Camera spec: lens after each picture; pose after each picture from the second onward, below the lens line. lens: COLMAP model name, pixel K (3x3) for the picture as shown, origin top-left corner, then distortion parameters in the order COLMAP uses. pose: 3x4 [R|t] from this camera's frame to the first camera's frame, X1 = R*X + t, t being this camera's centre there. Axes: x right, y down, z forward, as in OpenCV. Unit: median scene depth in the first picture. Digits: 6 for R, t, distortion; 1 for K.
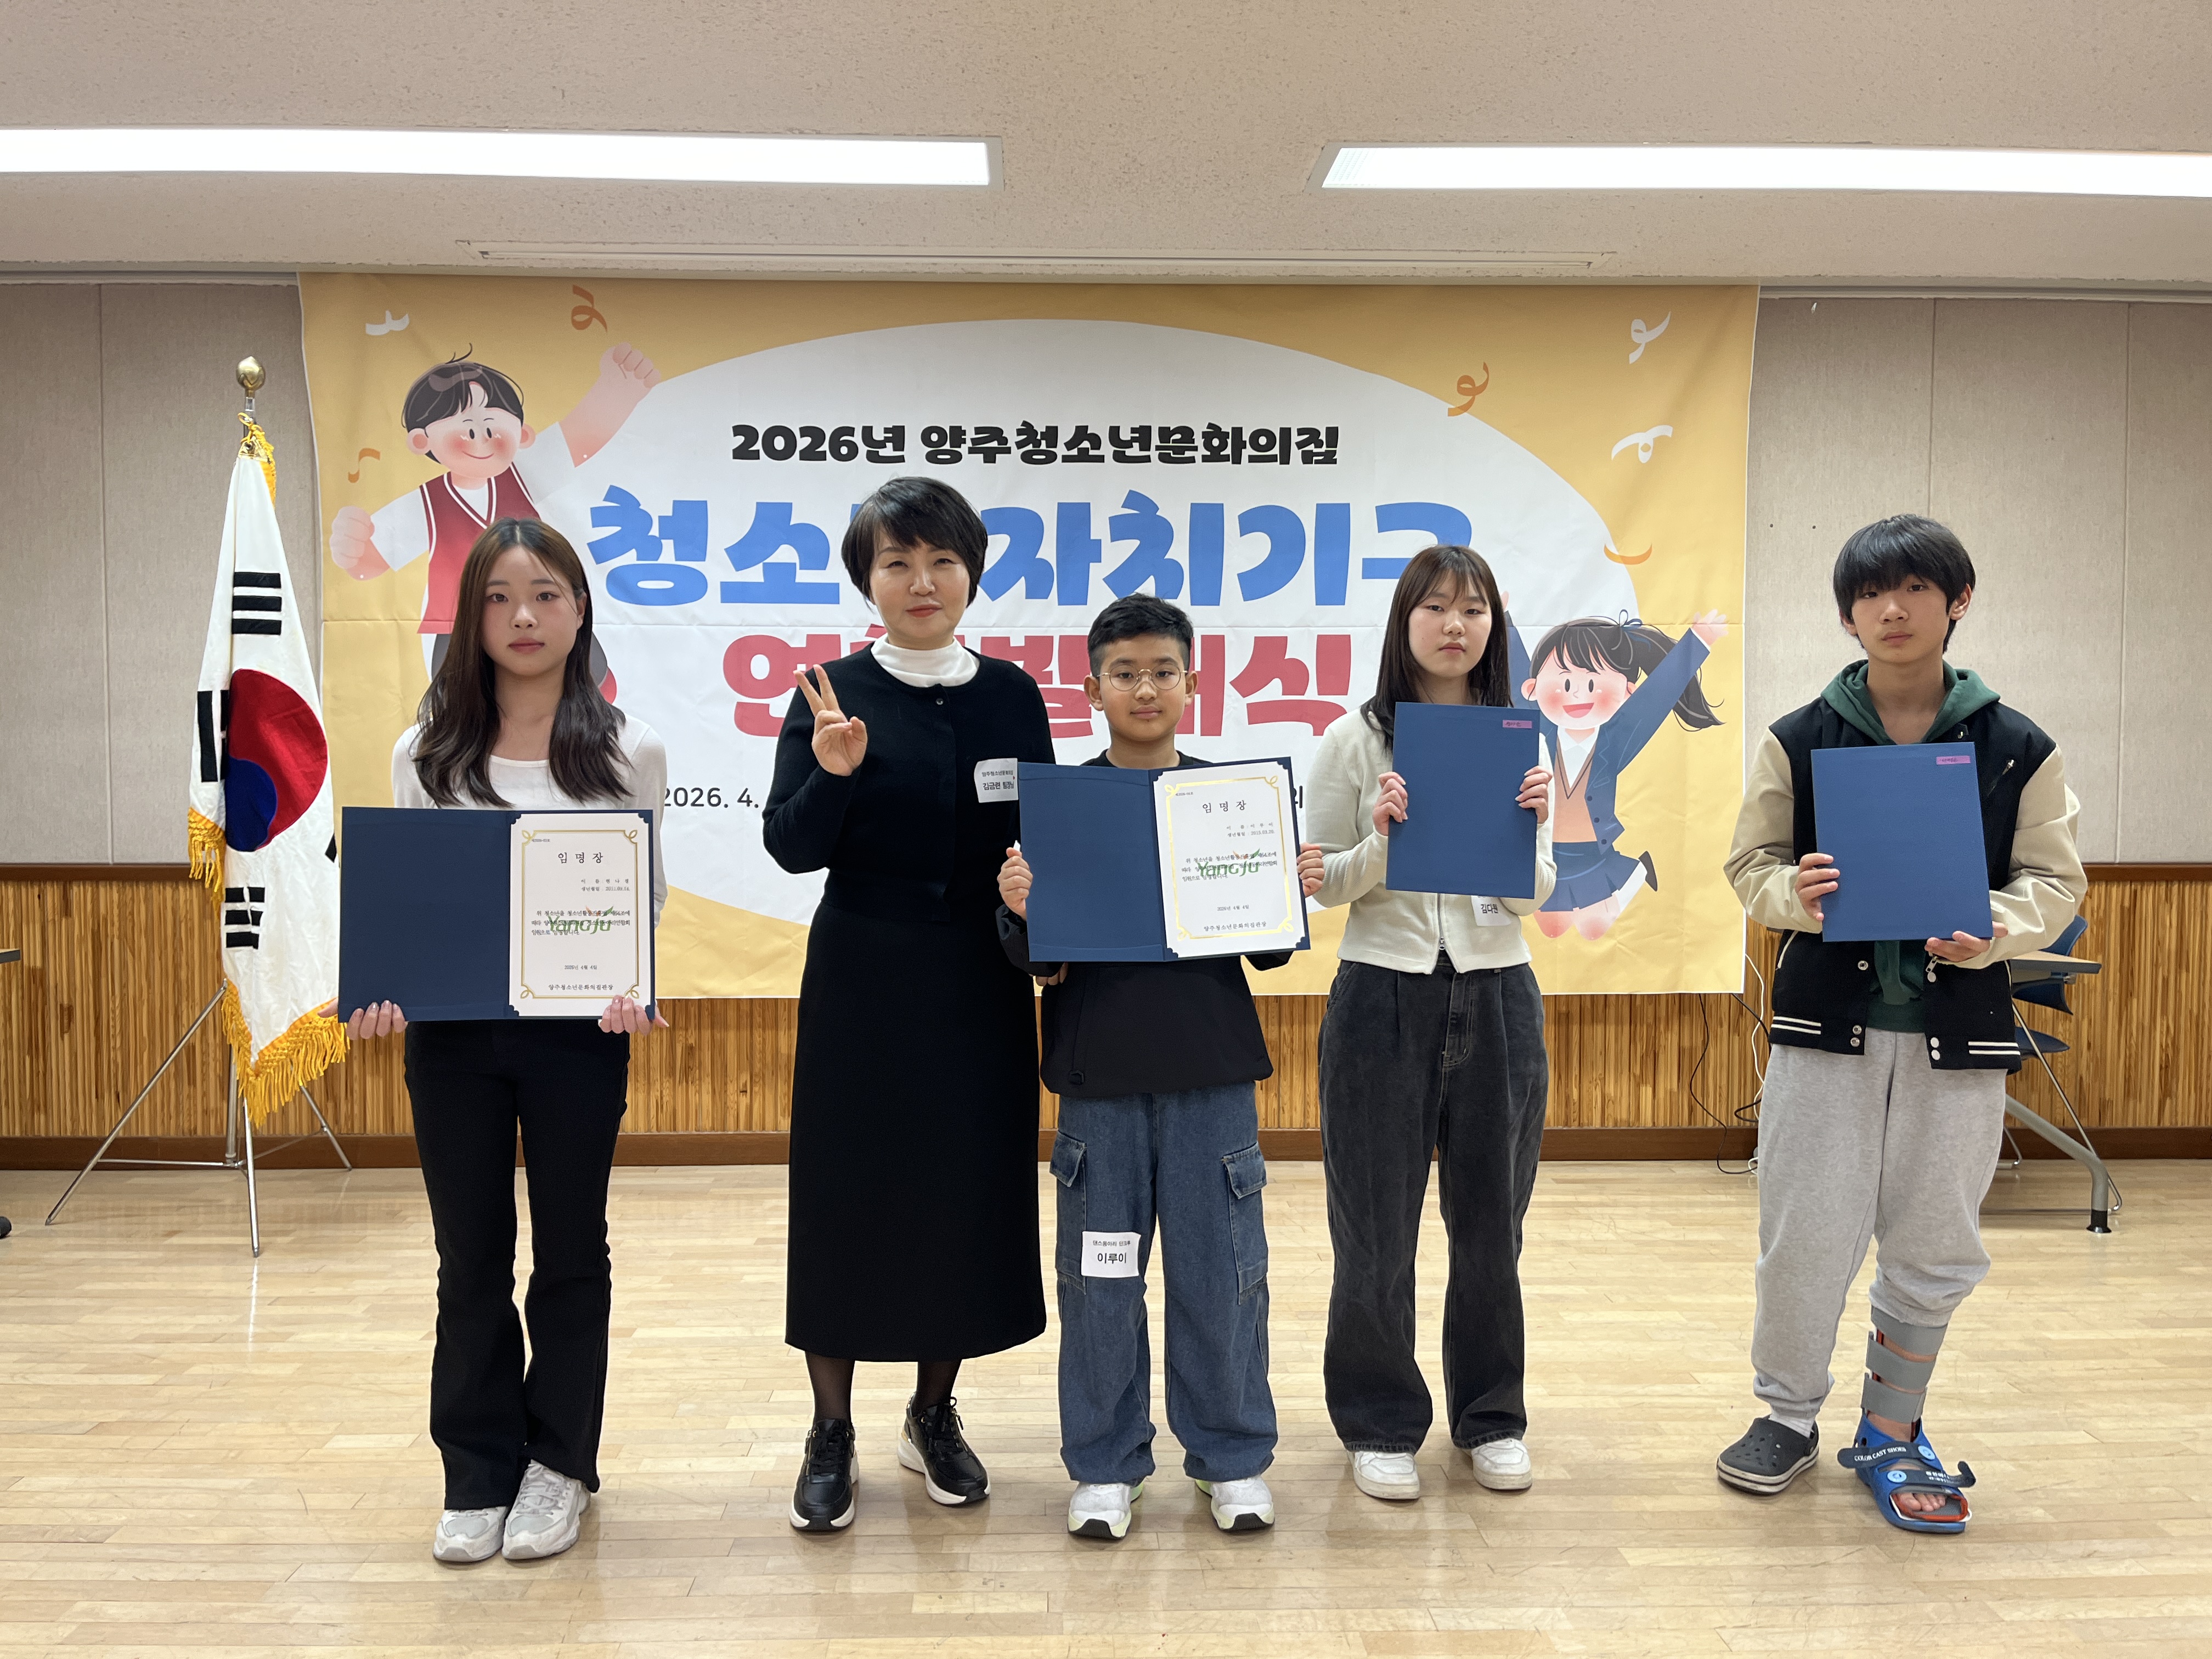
lens RADIAL K [[1676.5, 0, 1099.9], [0, 1676.5, 829.8], [0, 0, 1]] dist [0.064100, -0.092491]
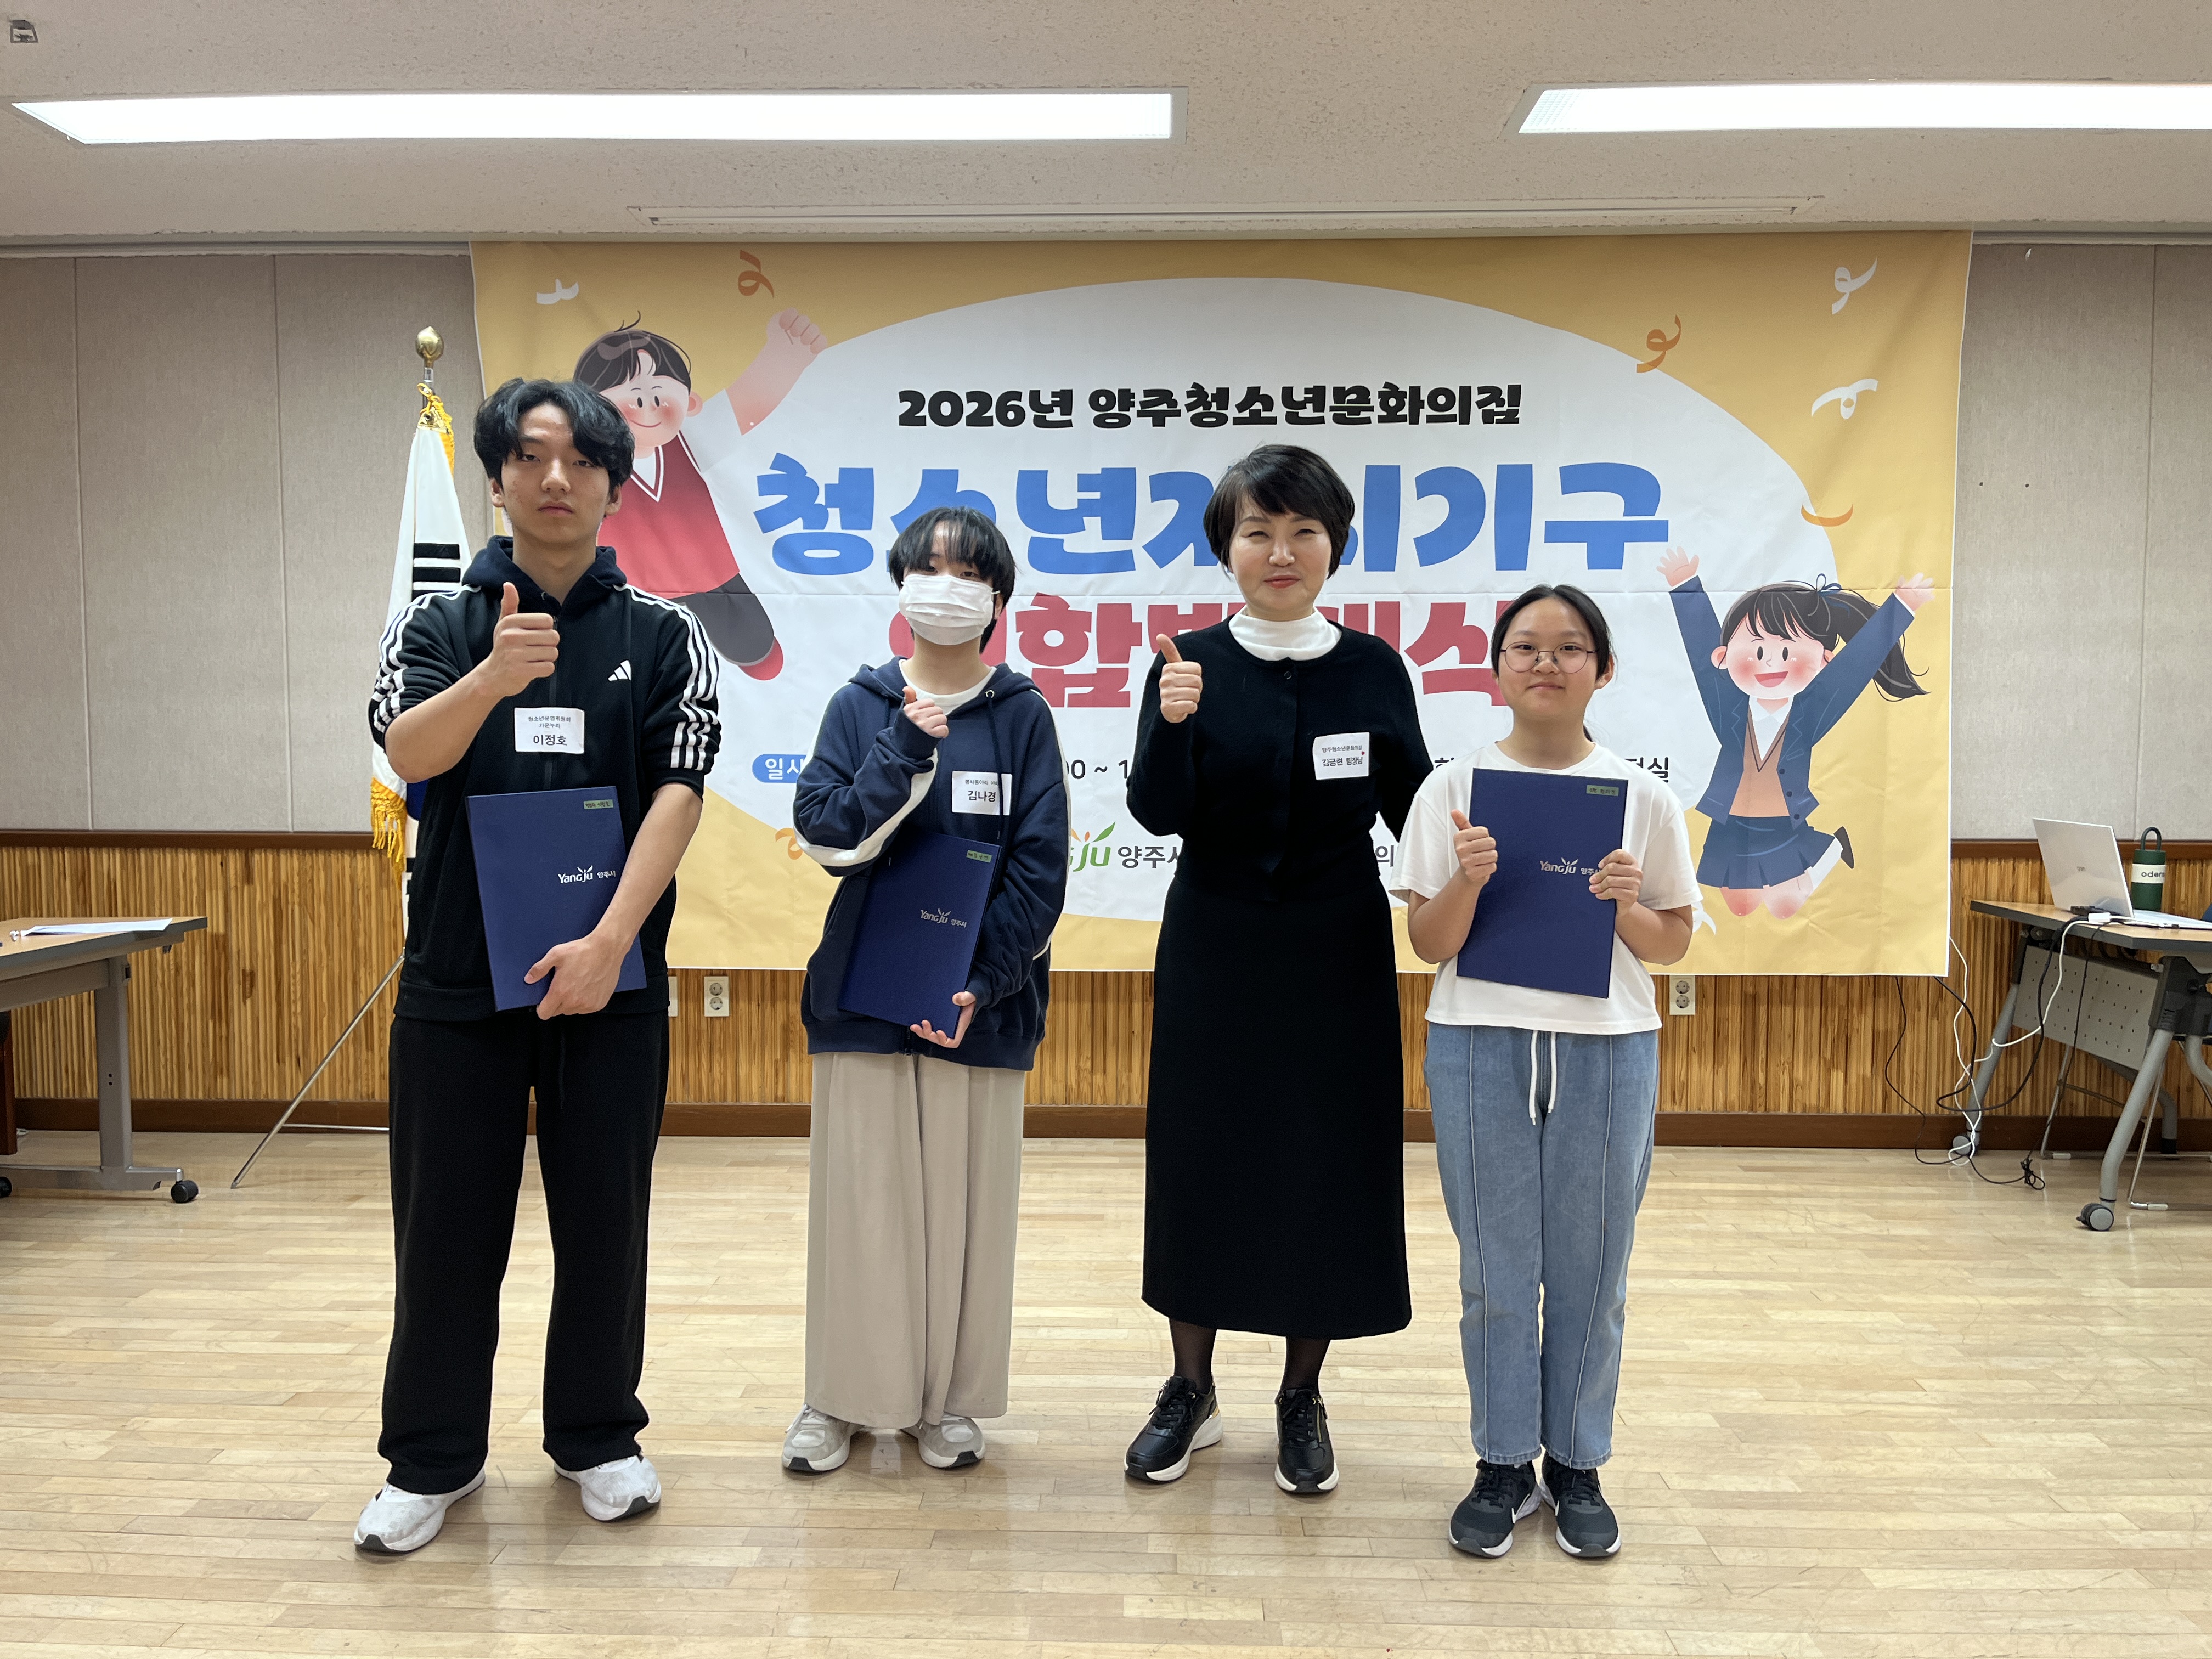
lens RADIAL K [[1676.5, 0, 1122.5], [0, 1676.5, 823.0], [0, 0, 1]] dist [0.064100, -0.092491]
pose [[0.998242, 0.004576, -0.059086, -0.027966], [-0.003637, 0.999866, 0.015990, -0.003334], [0.059151, -0.015747, 0.998125, 0.019821]]
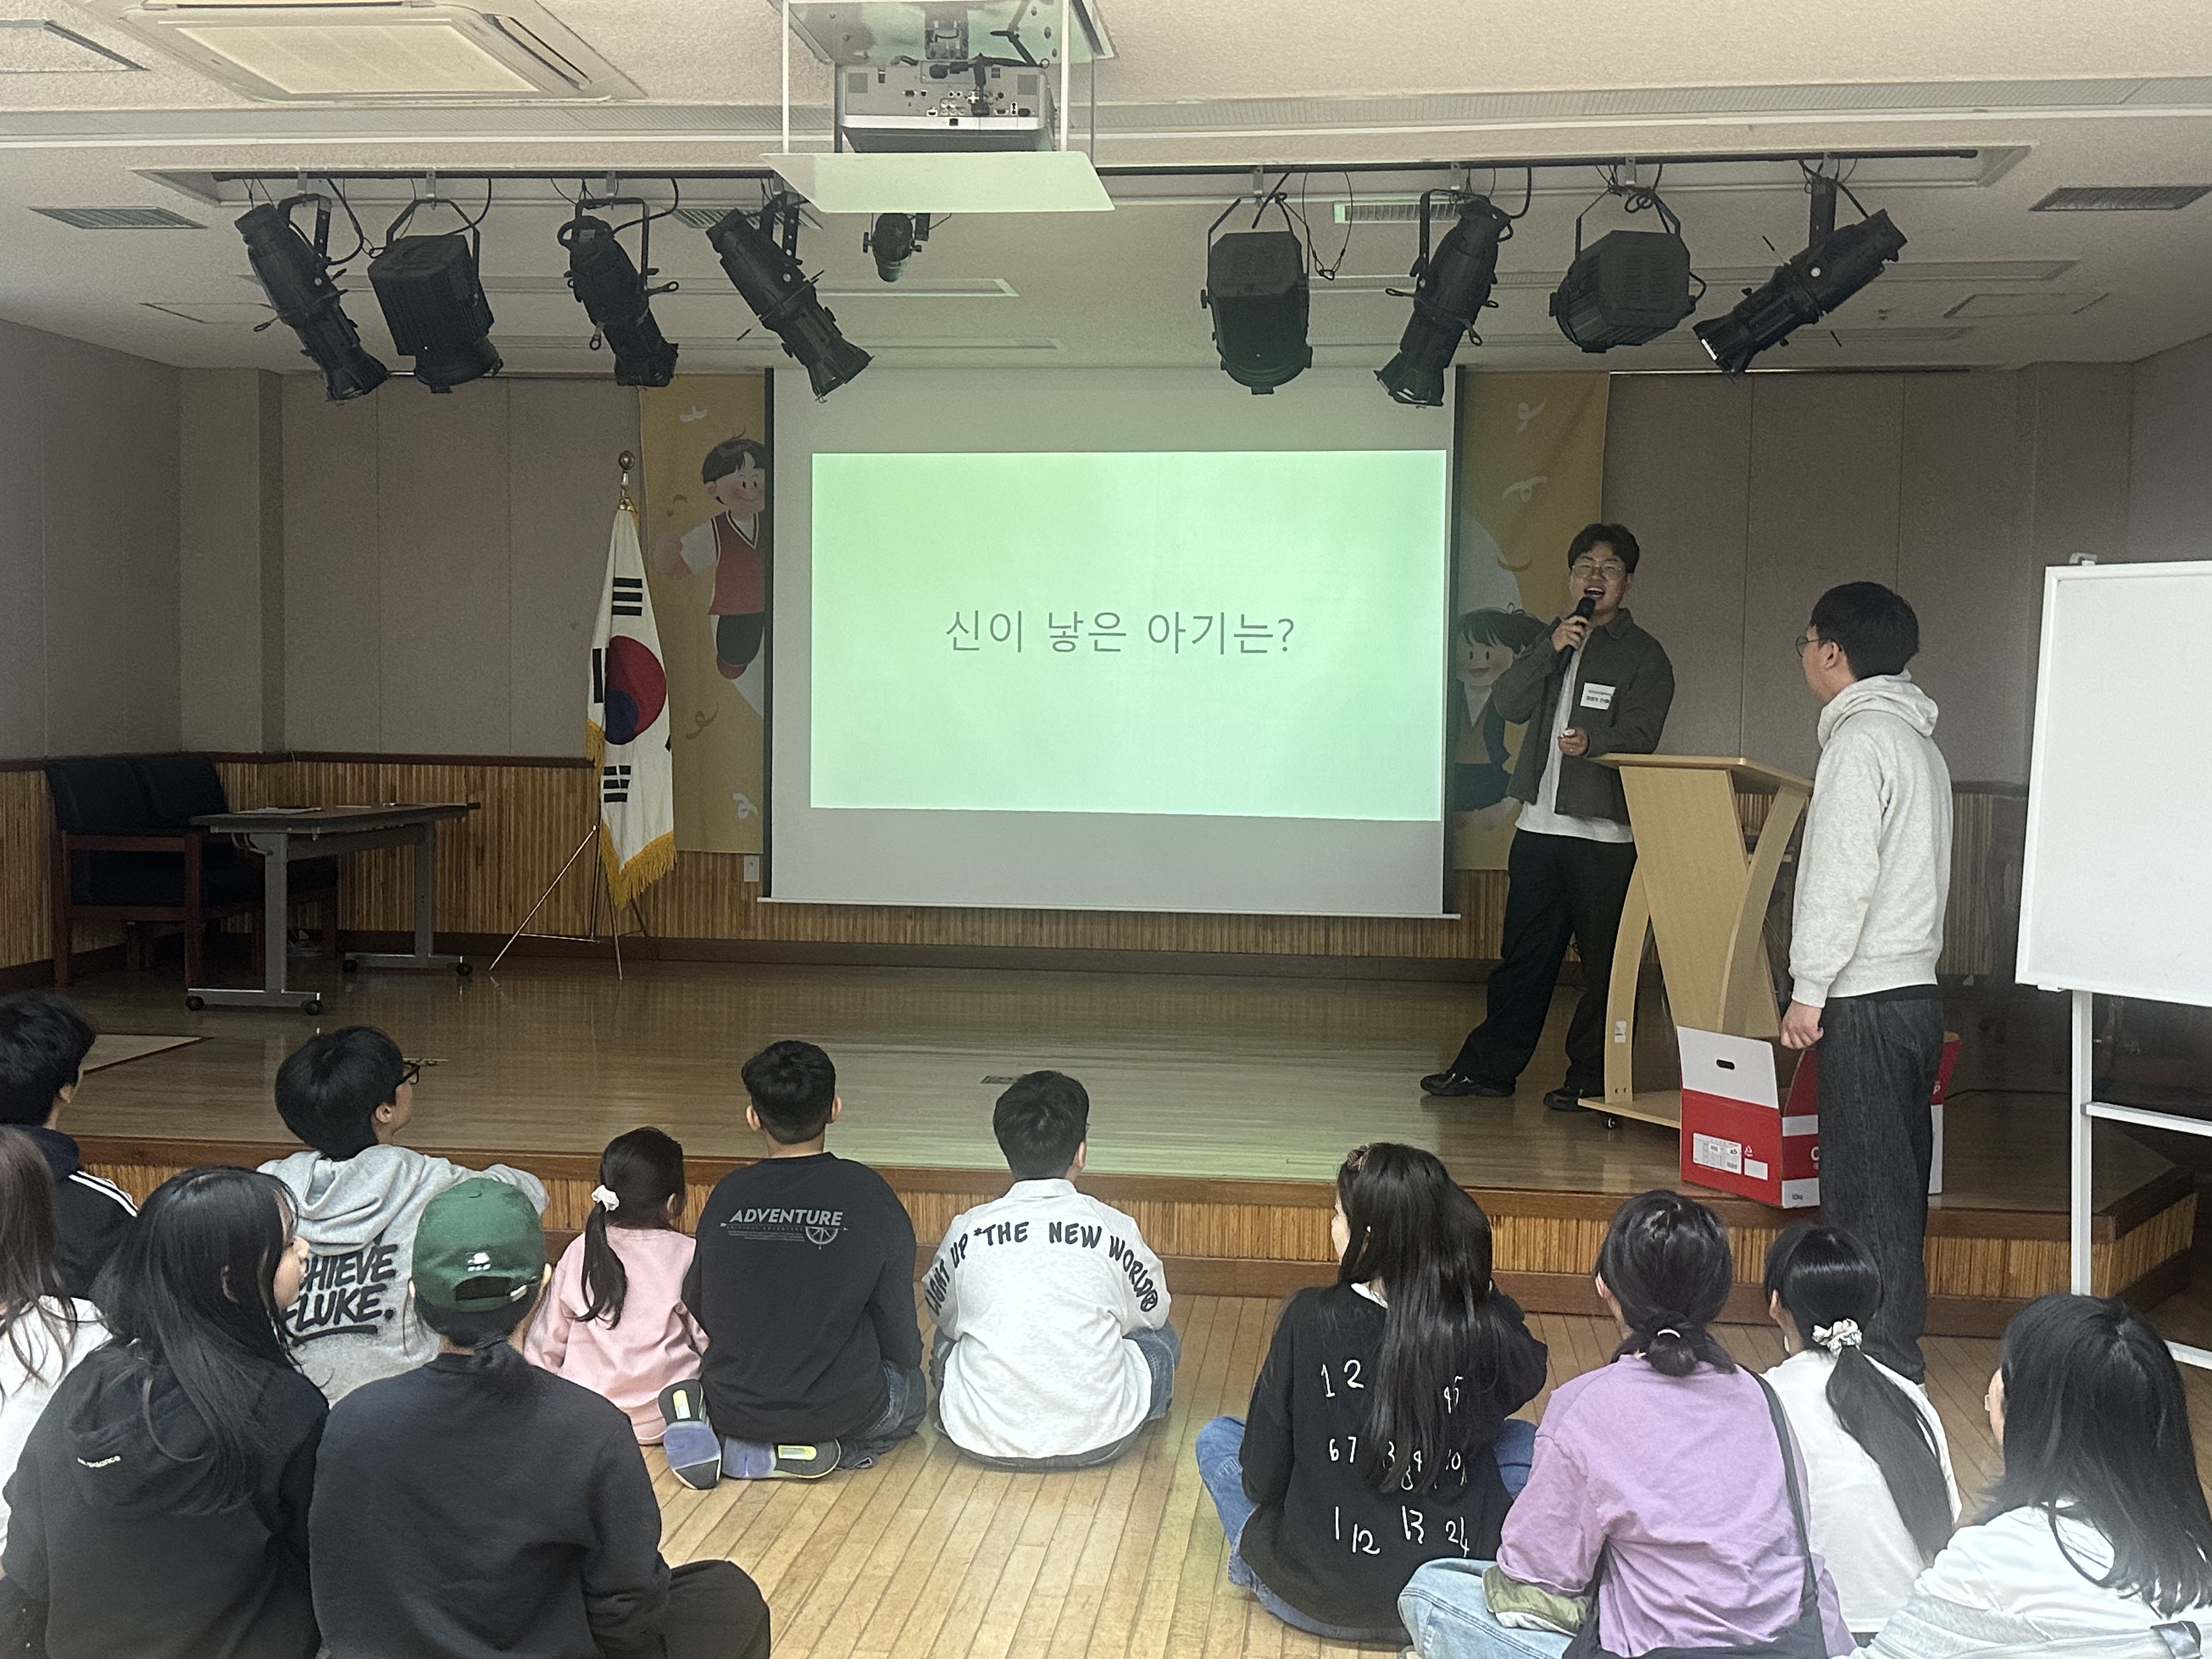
lens RADIAL K [[2402.1, 0, 1102.7], [0, 2402.1, 833.8], [0, 0, 1]] dist [0.186496, 0.000000]
pose [[0.988702, 0.026082, -0.147609, 0.282077], [-0.024780, 0.999636, 0.010653, 0.055000], [0.147834, -0.006874, 0.988988, -1.126874]]
